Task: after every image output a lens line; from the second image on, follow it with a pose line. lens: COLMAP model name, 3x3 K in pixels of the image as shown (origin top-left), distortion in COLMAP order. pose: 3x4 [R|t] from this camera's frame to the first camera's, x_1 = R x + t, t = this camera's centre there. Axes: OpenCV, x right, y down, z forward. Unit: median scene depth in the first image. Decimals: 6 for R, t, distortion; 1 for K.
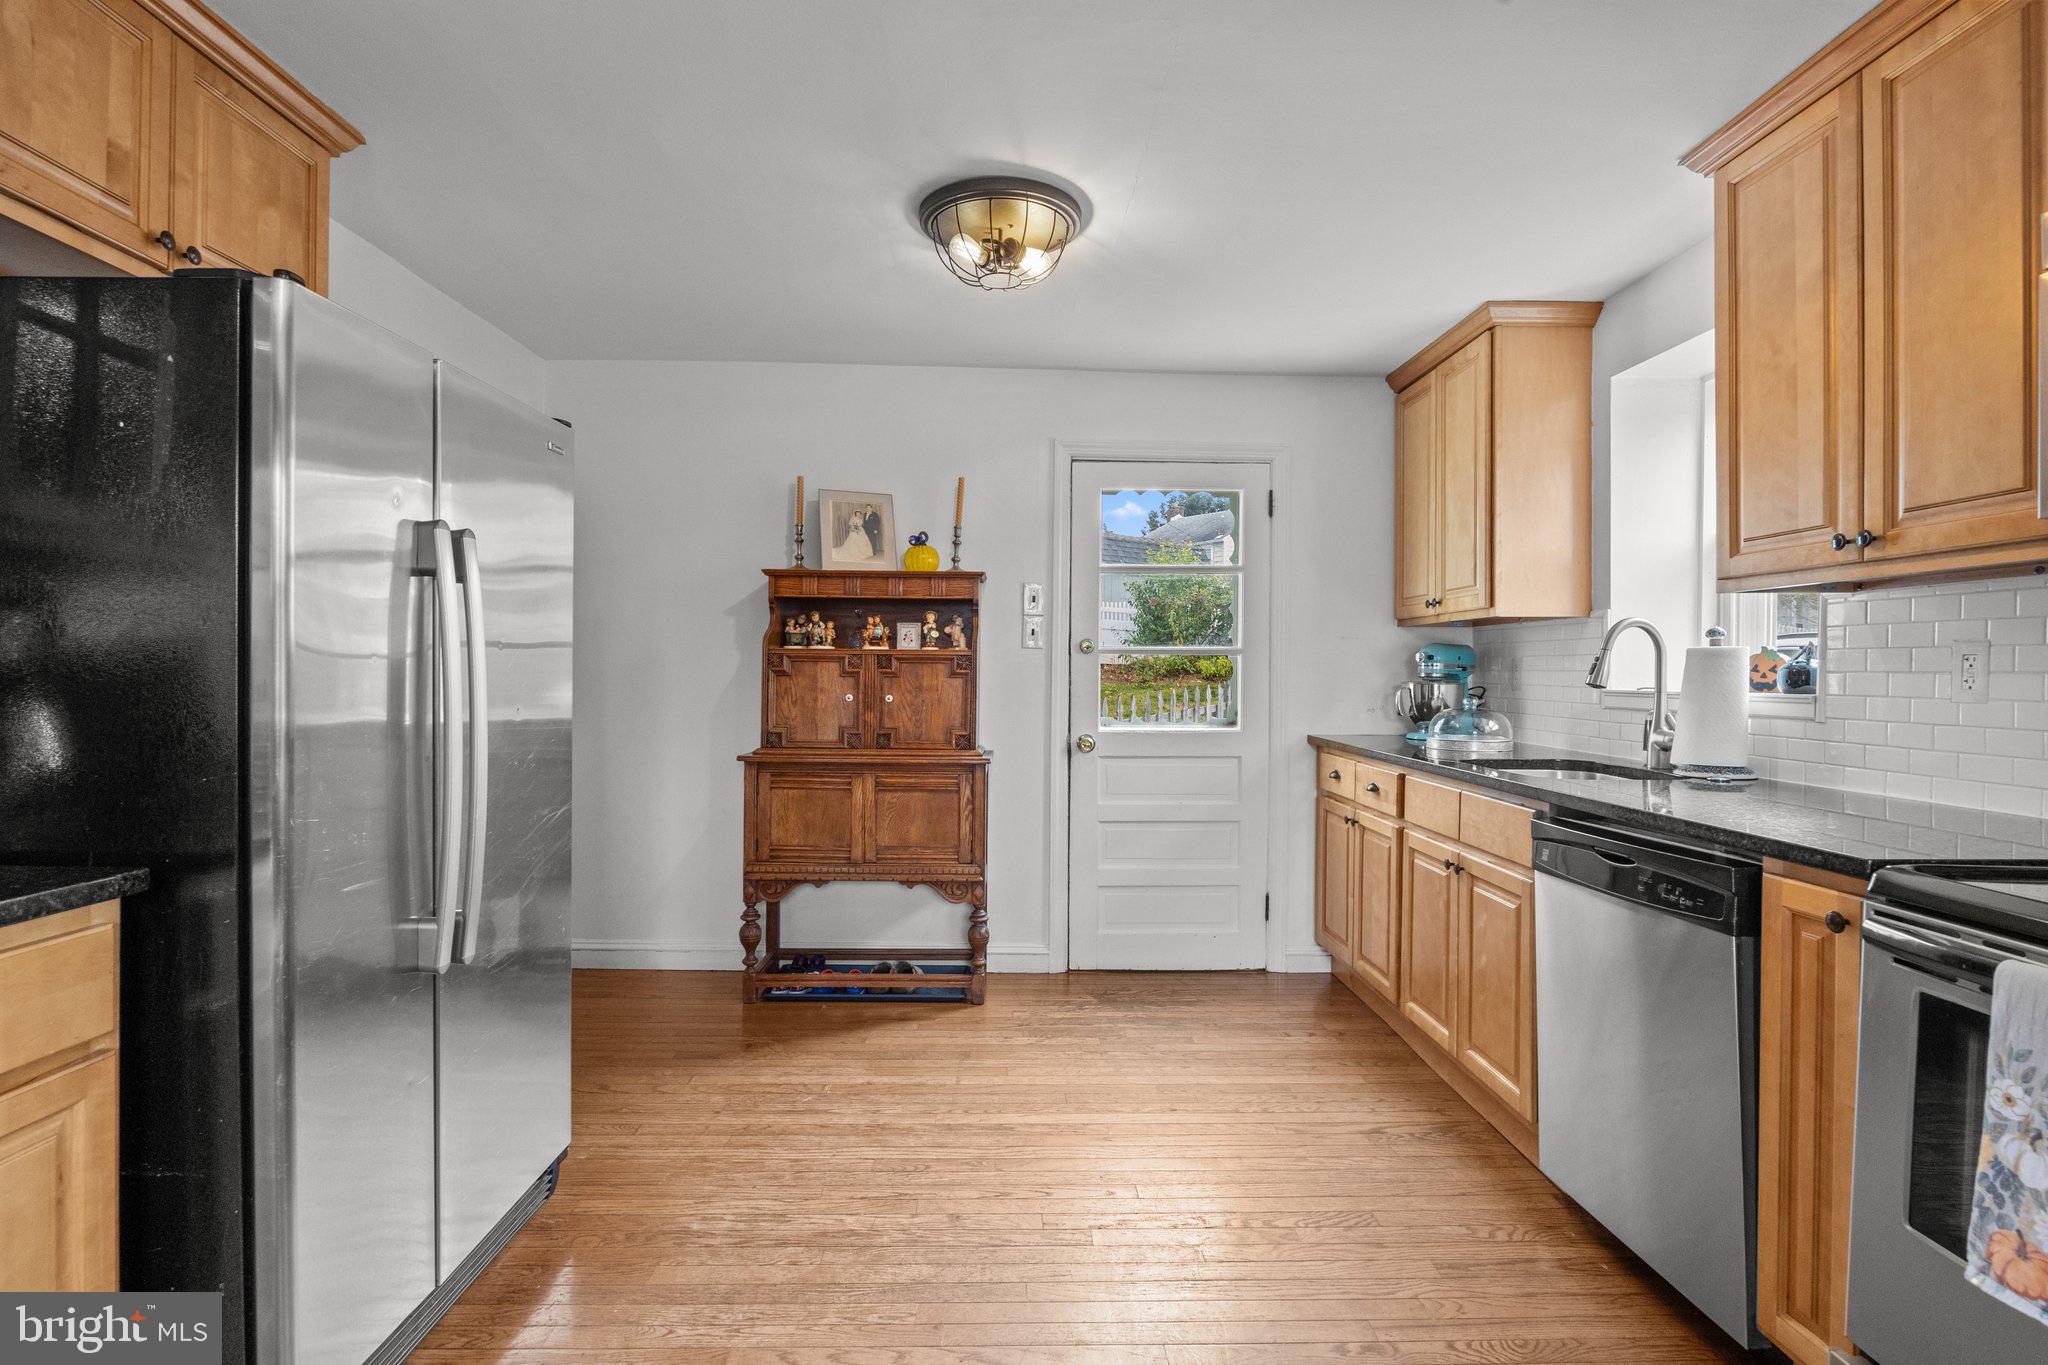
lens RADIAL K [[965.5, 0, 1037.5], [0, 965.5, 678.1], [0, 0, 1]] dist [-0.009596, 0.001058]
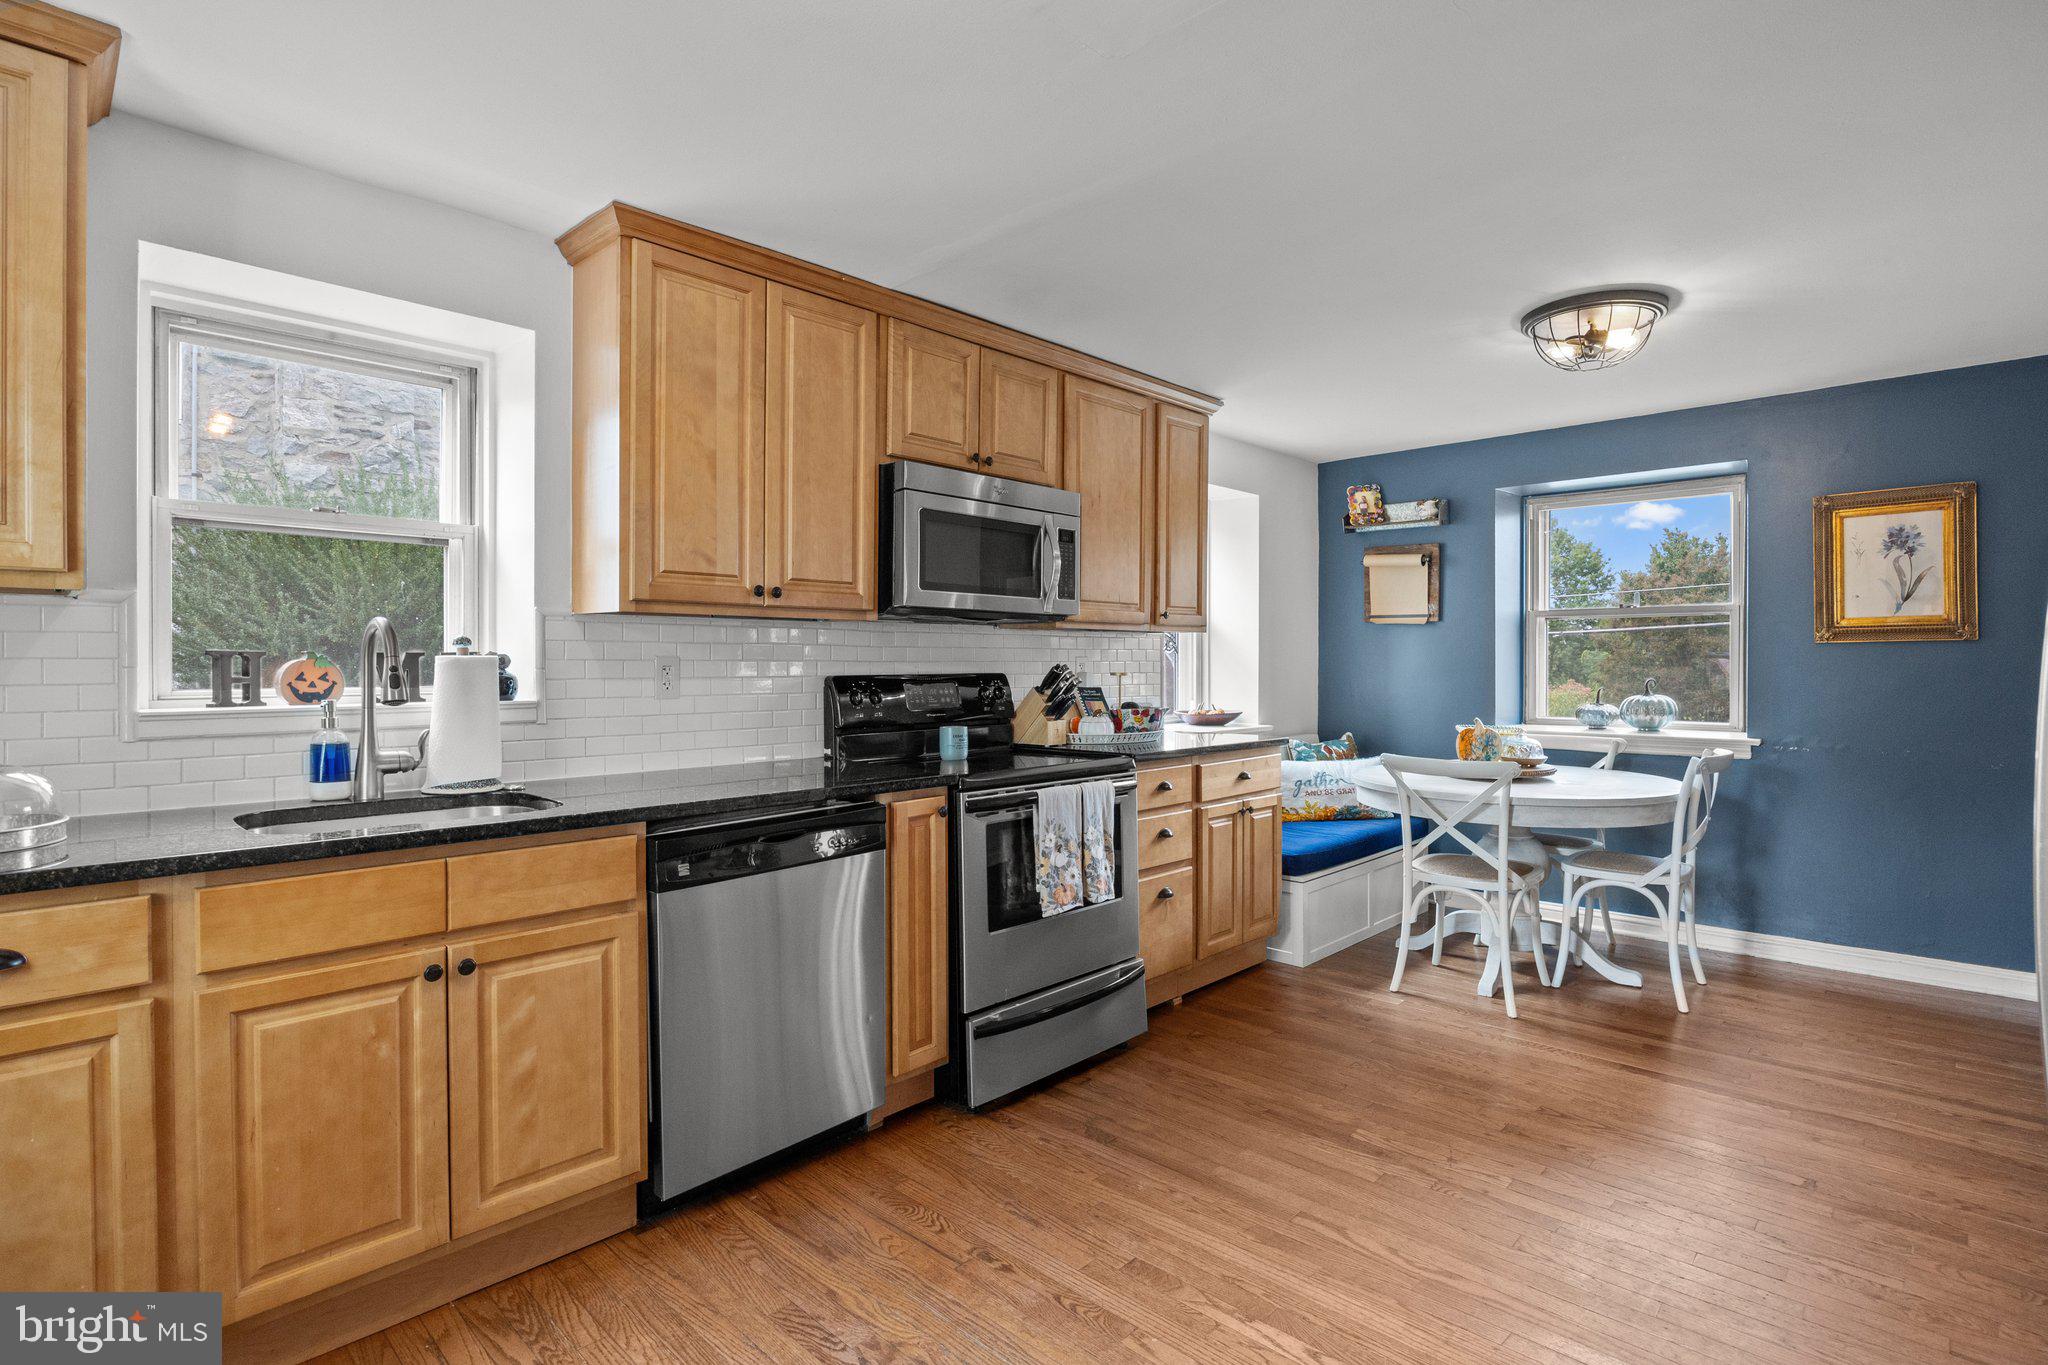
lens RADIAL K [[1005.0, 0, 1023.5], [0, 1005.0, 671.3], [0, 0, 1]] dist [-0.011452, 0.000349]
pose [[-0.703533, -0.012935, 0.710545, -0.331143], [0.001905, 0.999796, 0.020087, -0.029824], [-0.710660, 0.015486, -0.703365, 1.095920]]
